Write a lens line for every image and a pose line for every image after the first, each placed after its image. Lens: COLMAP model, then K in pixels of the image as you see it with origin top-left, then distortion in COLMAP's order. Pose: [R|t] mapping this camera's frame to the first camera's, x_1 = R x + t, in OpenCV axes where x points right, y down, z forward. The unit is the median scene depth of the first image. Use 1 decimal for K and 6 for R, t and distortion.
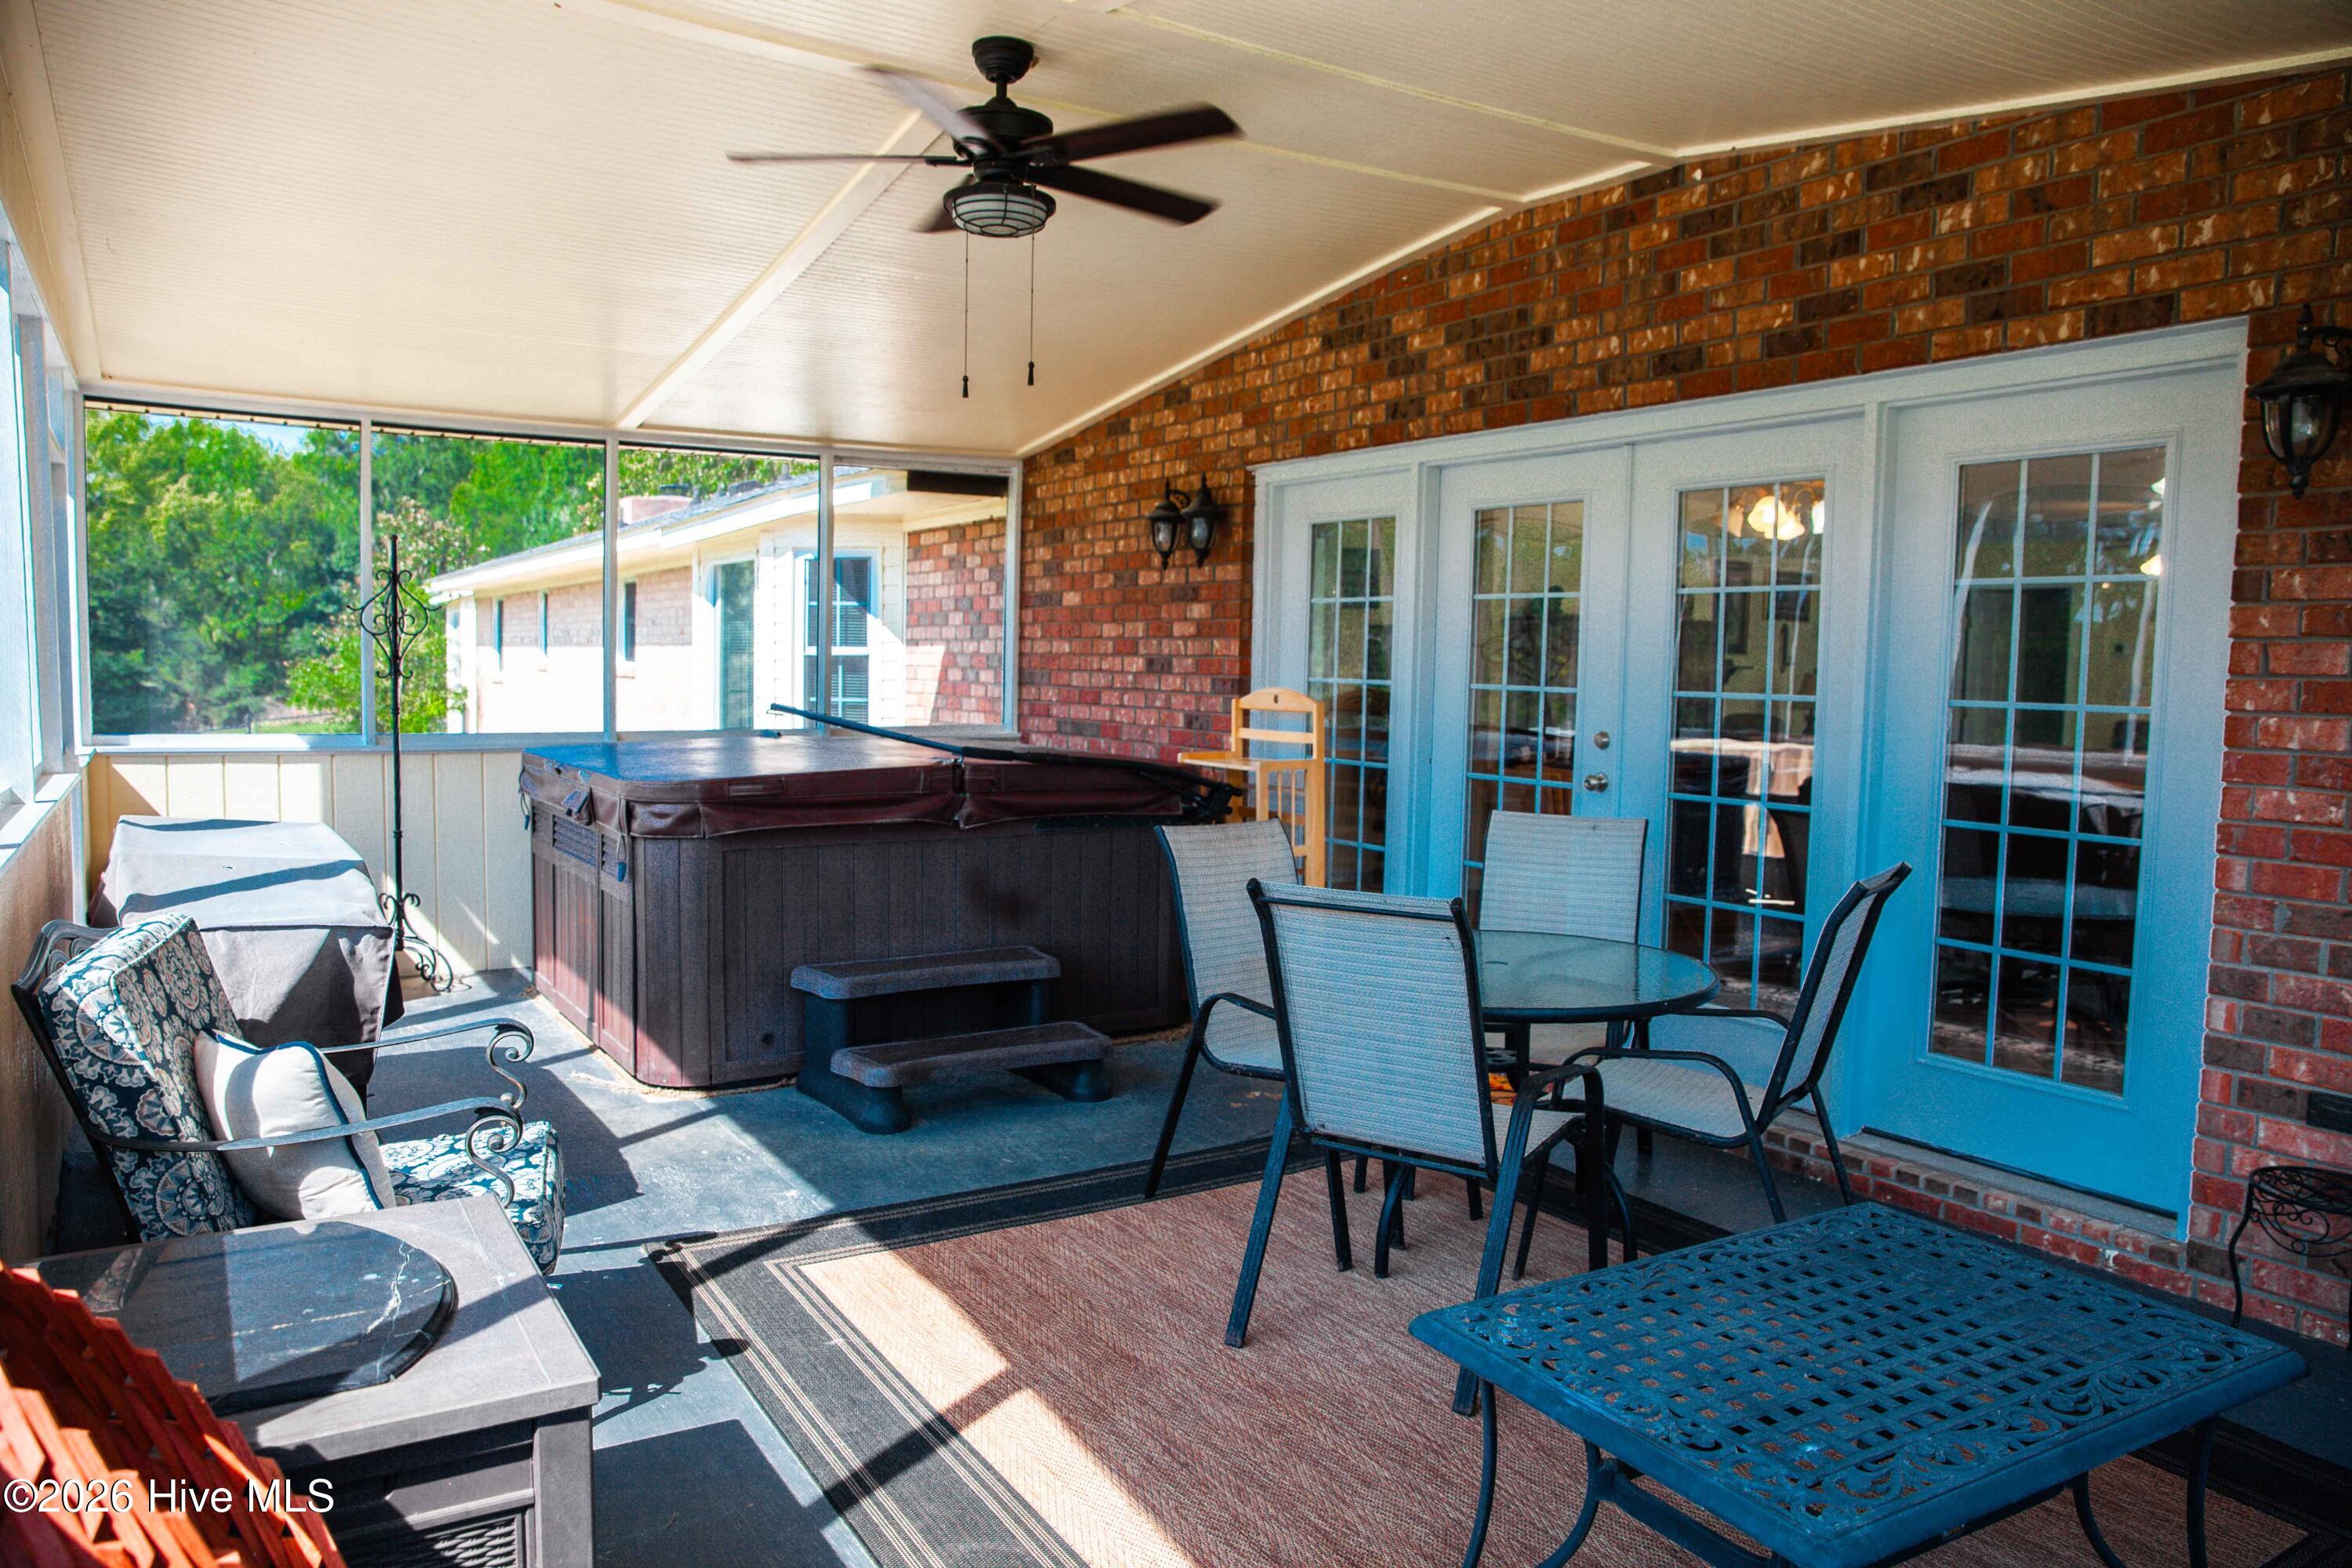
lens RADIAL K [[1610.5, 0, 1165.1], [0, 1610.5, 776.7], [0, 0, 1]] dist [-0.114544, 0.092380]
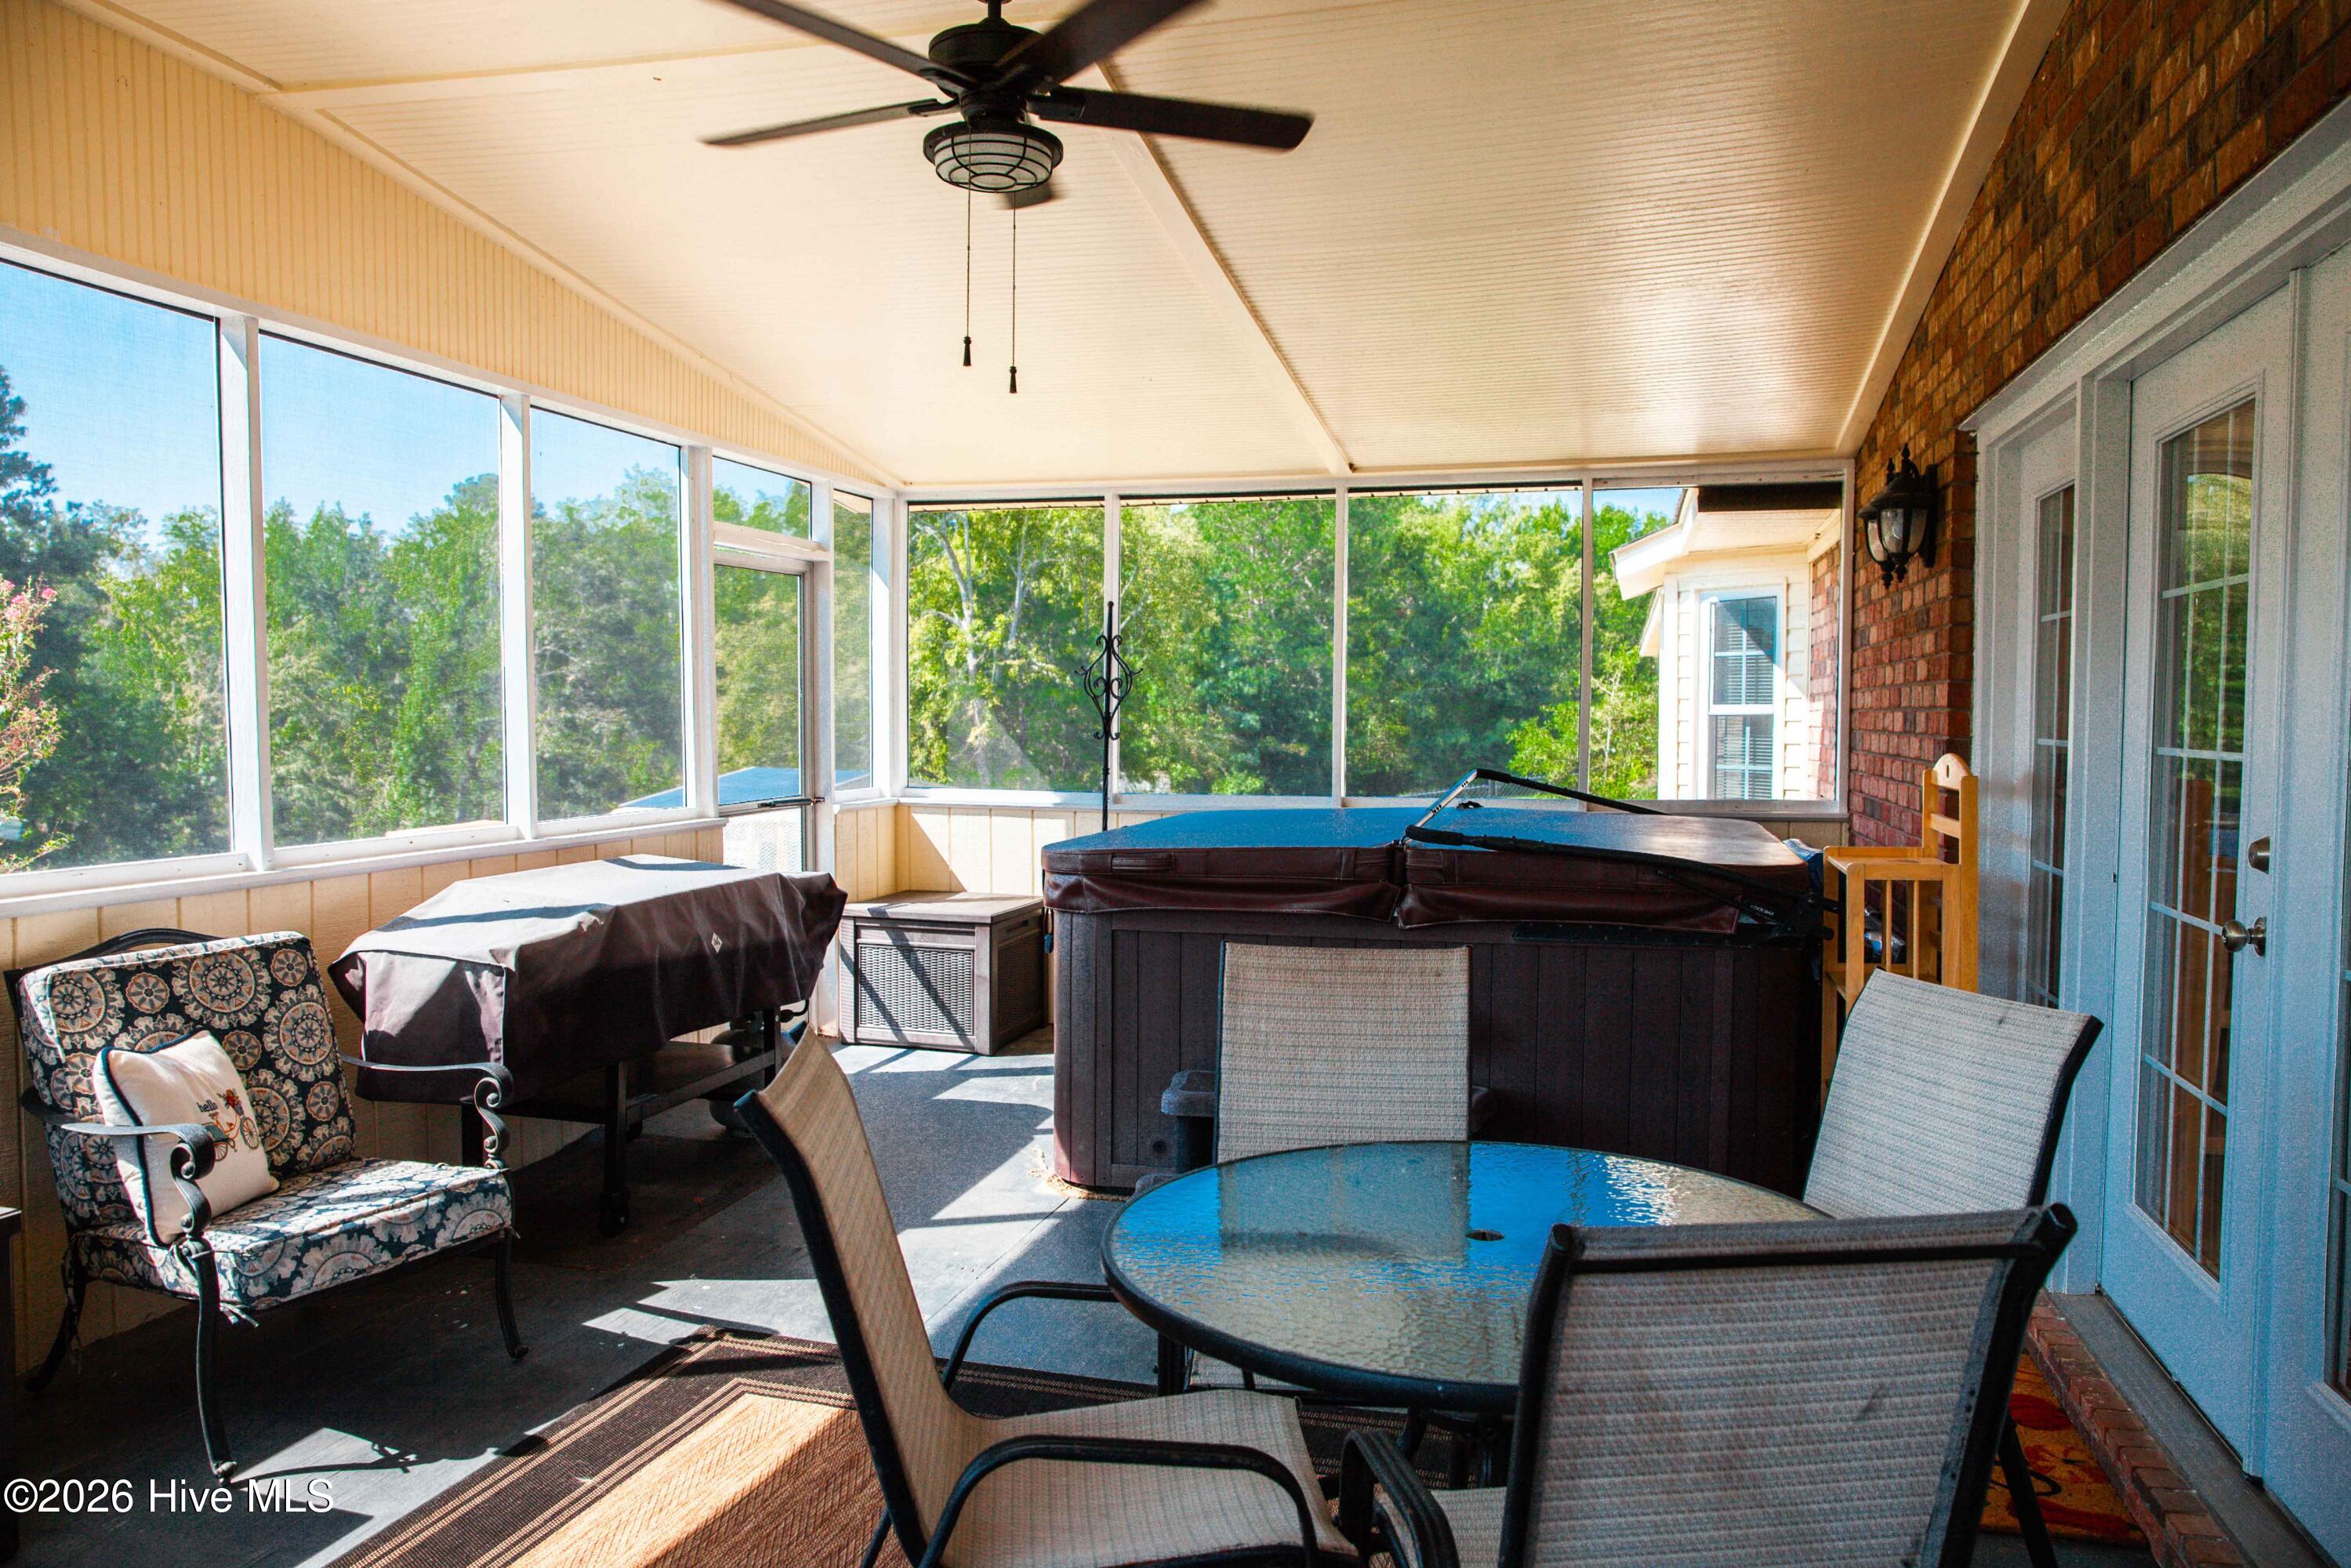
lens RADIAL K [[1609.9, 0, 1164.6], [0, 1609.9, 776.8], [0, 0, 1]] dist [-0.114544, 0.092380]
pose [[0.657915, 0.013875, -0.752965, 0.394620], [-0.044612, 0.998792, -0.020575, -0.020867], [0.751770, 0.047128, 0.657739, 0.385585]]
